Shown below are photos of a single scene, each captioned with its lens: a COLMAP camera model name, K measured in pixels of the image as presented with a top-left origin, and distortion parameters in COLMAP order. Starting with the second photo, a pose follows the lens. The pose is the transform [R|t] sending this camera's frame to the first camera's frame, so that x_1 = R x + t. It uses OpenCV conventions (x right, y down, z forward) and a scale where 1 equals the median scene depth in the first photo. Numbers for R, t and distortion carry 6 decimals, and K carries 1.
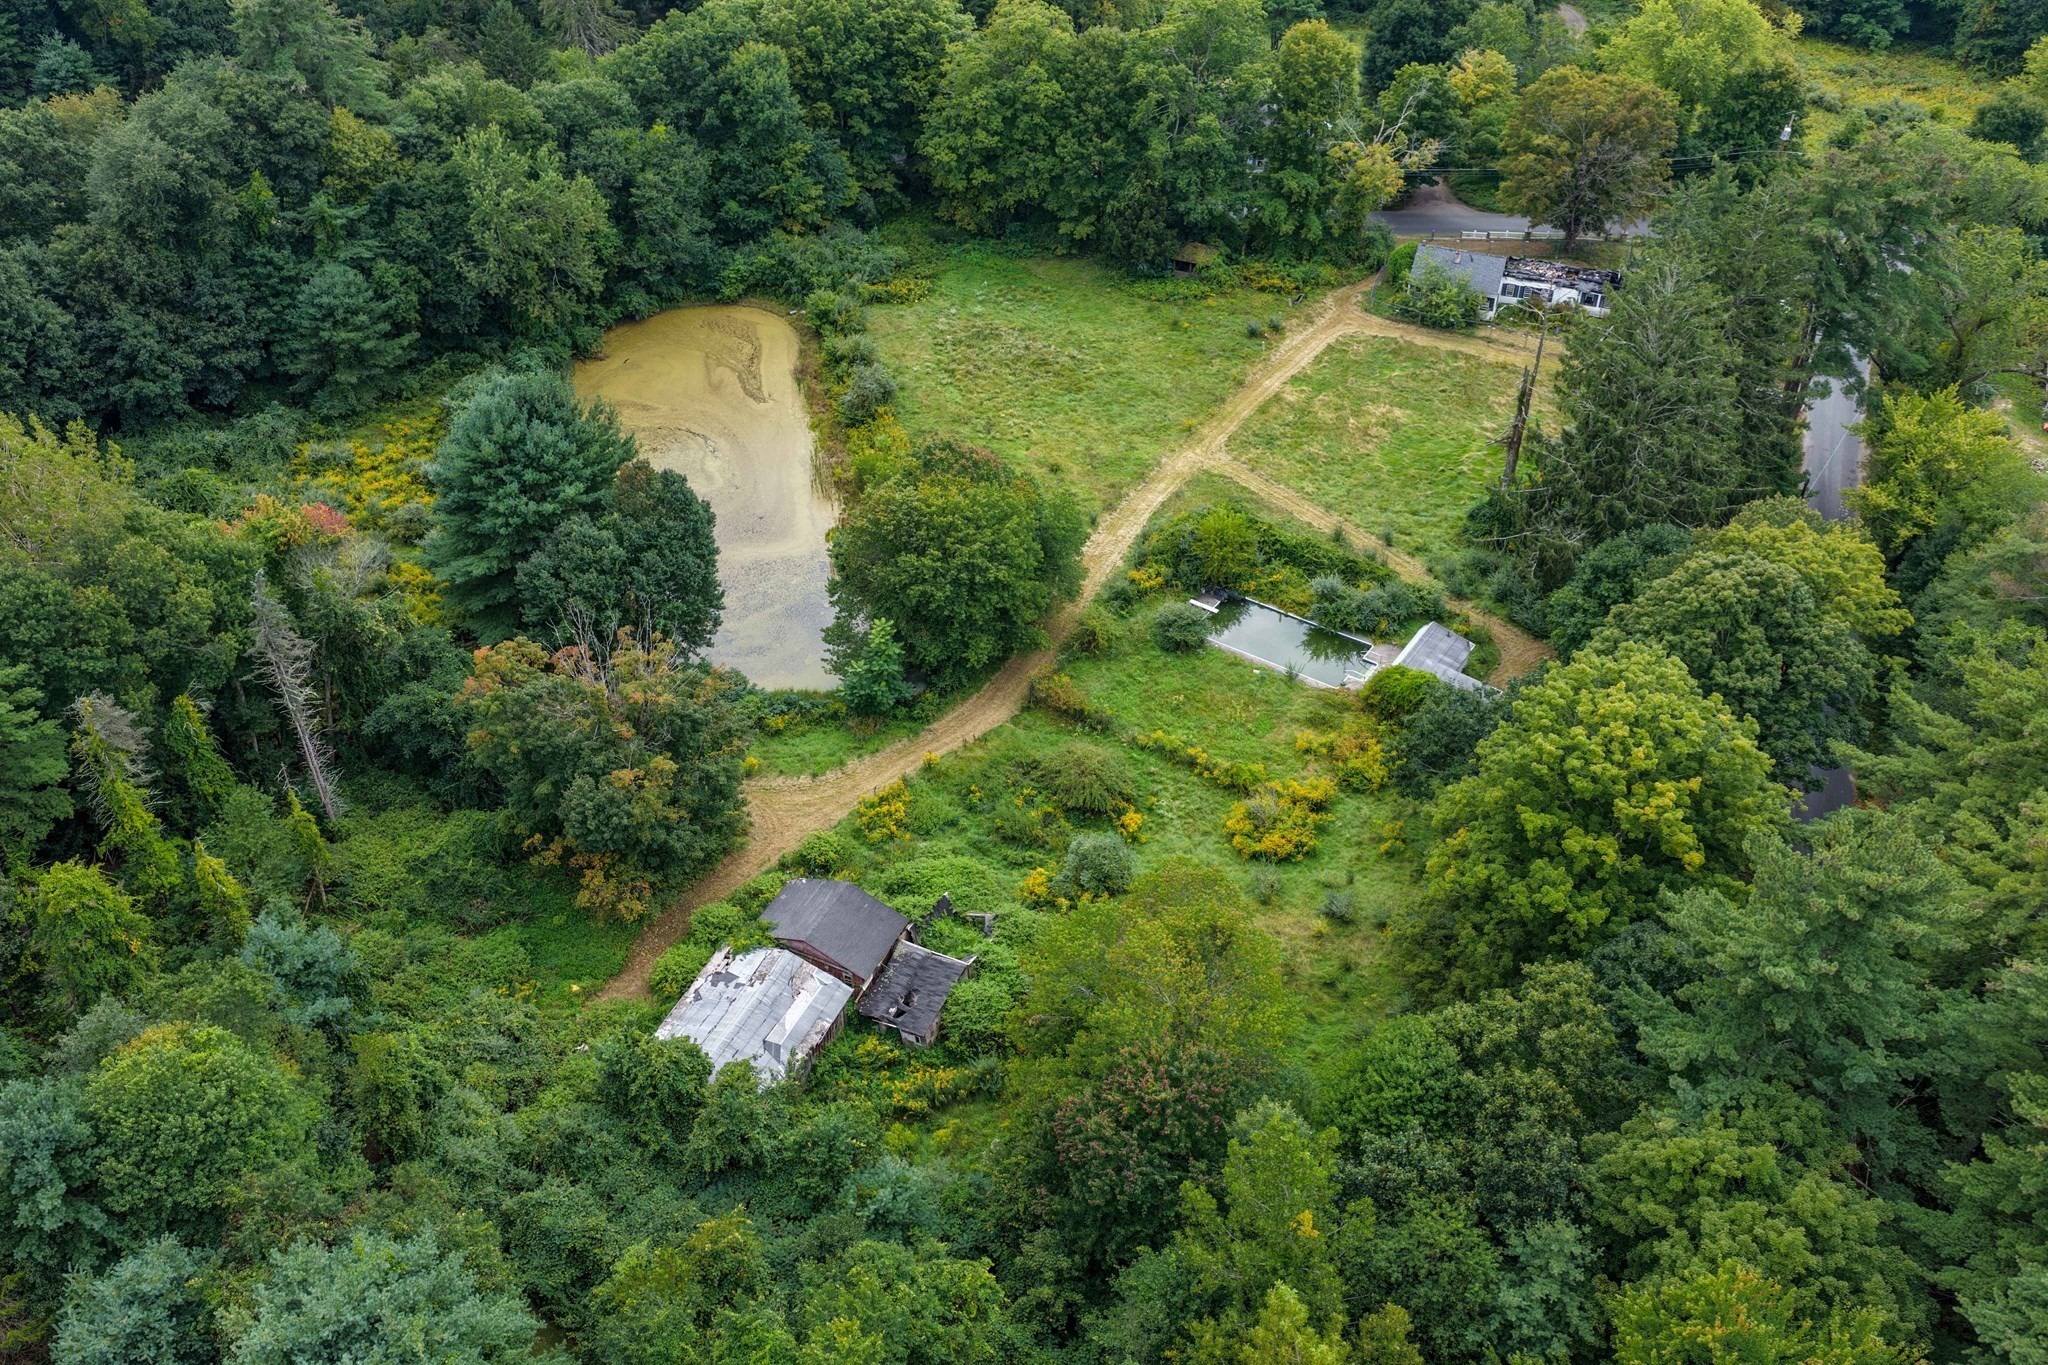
lens RADIAL K [[1699.8, 0, 1020.0], [0, 1699.8, 677.3], [0, 0, 1]] dist [-0.015432, 0.037125]
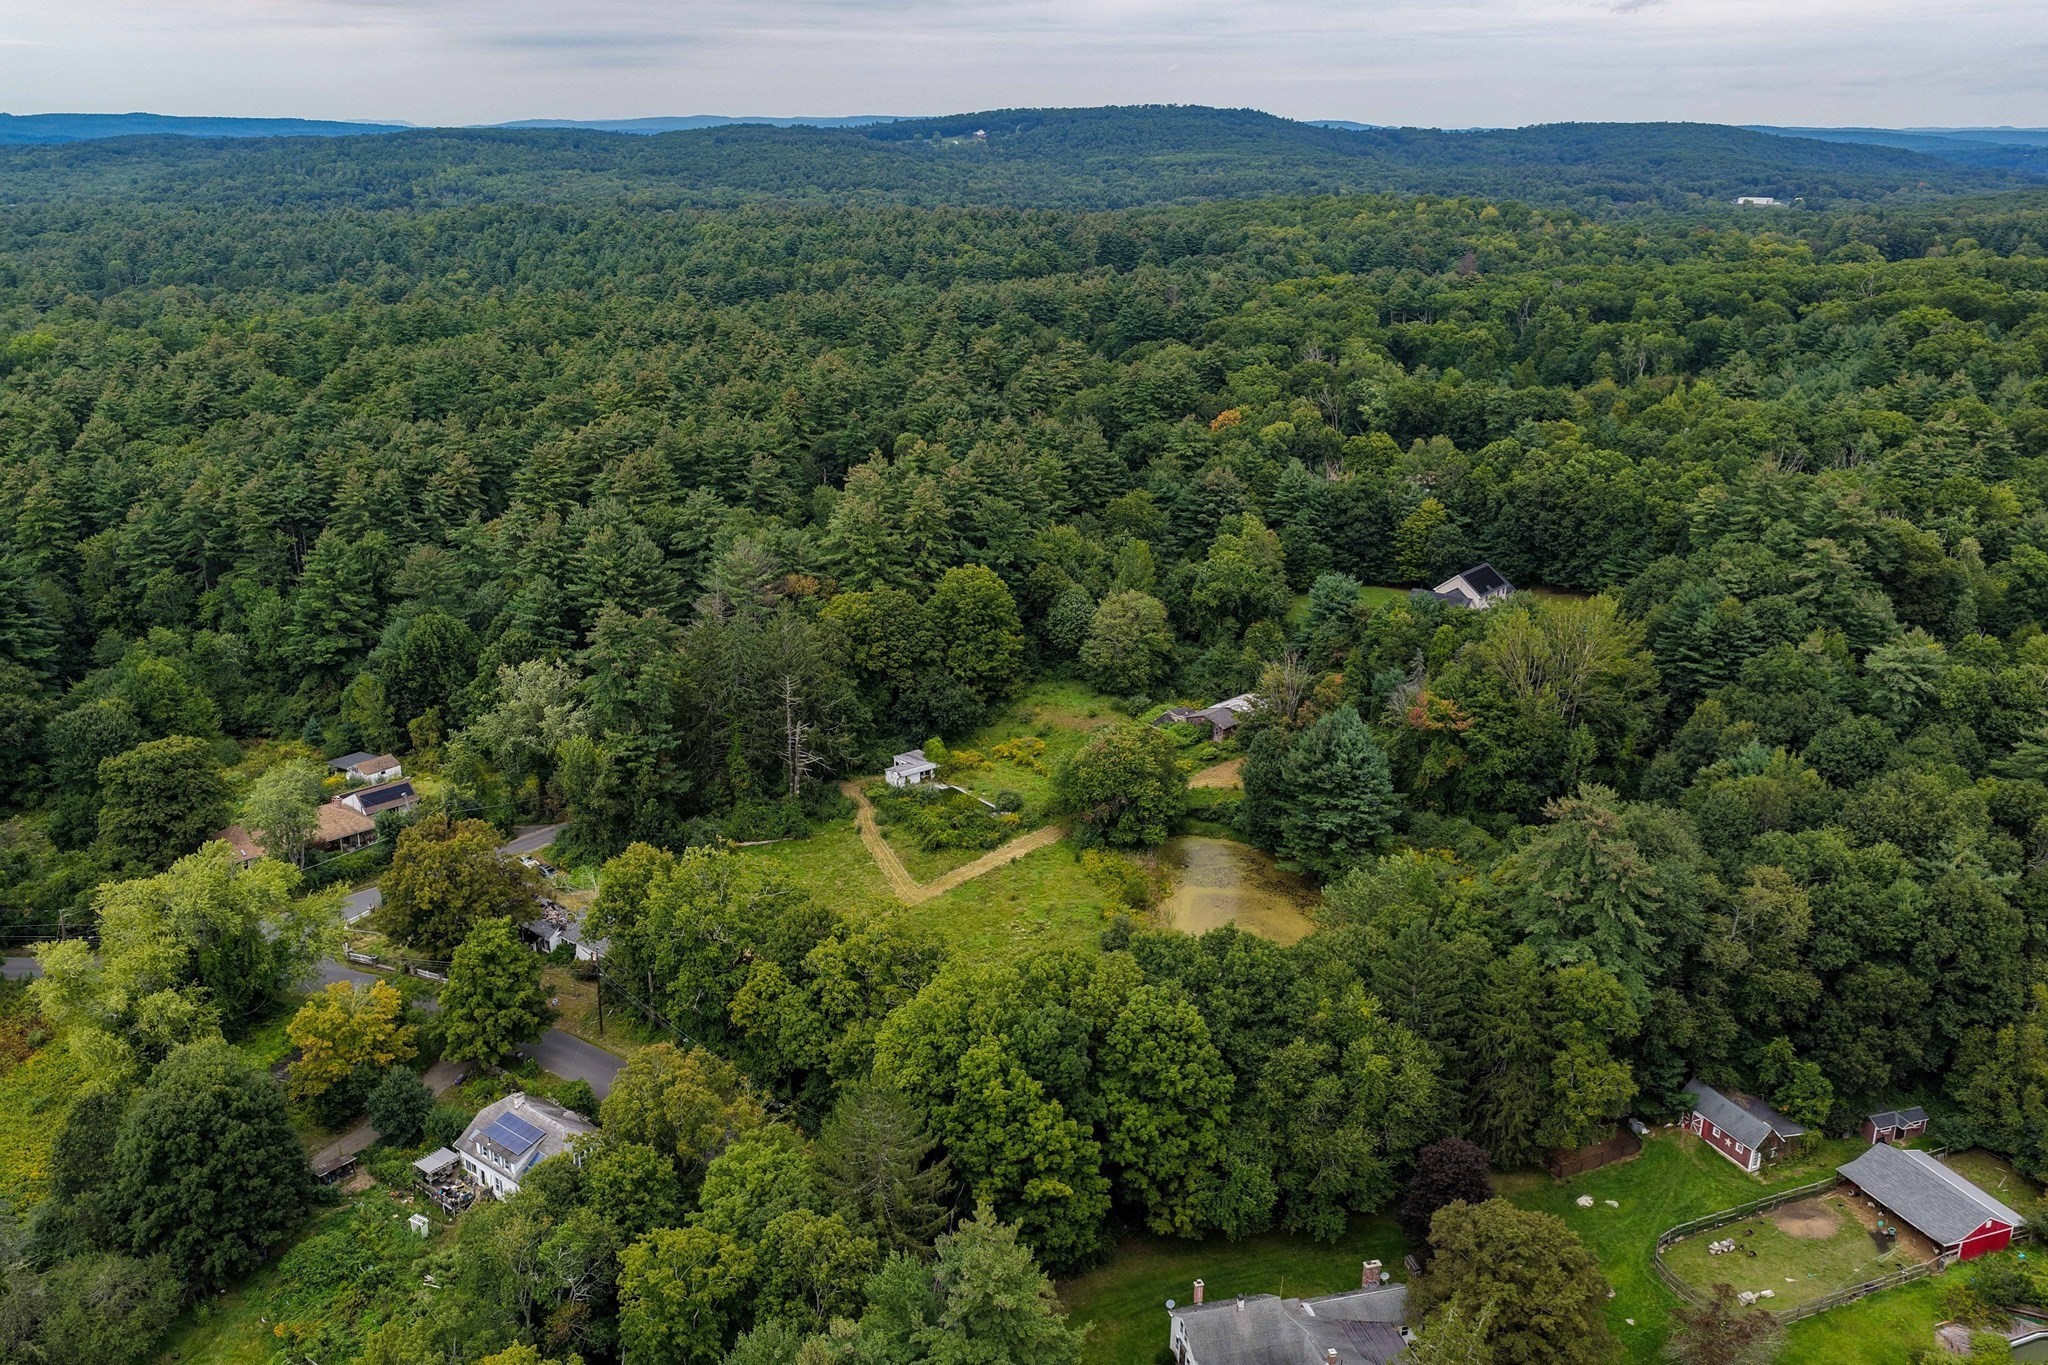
lens RADIAL K [[1699.8, 0, 1020.0], [0, 1699.8, 677.3], [0, 0, 1]] dist [-0.015432, 0.037125]
pose [[-0.952538, -0.095292, 0.289121, -0.393559], [0.190983, 0.552525, 0.811321, -1.424383], [-0.237059, 0.828031, -0.508102, 1.578959]]
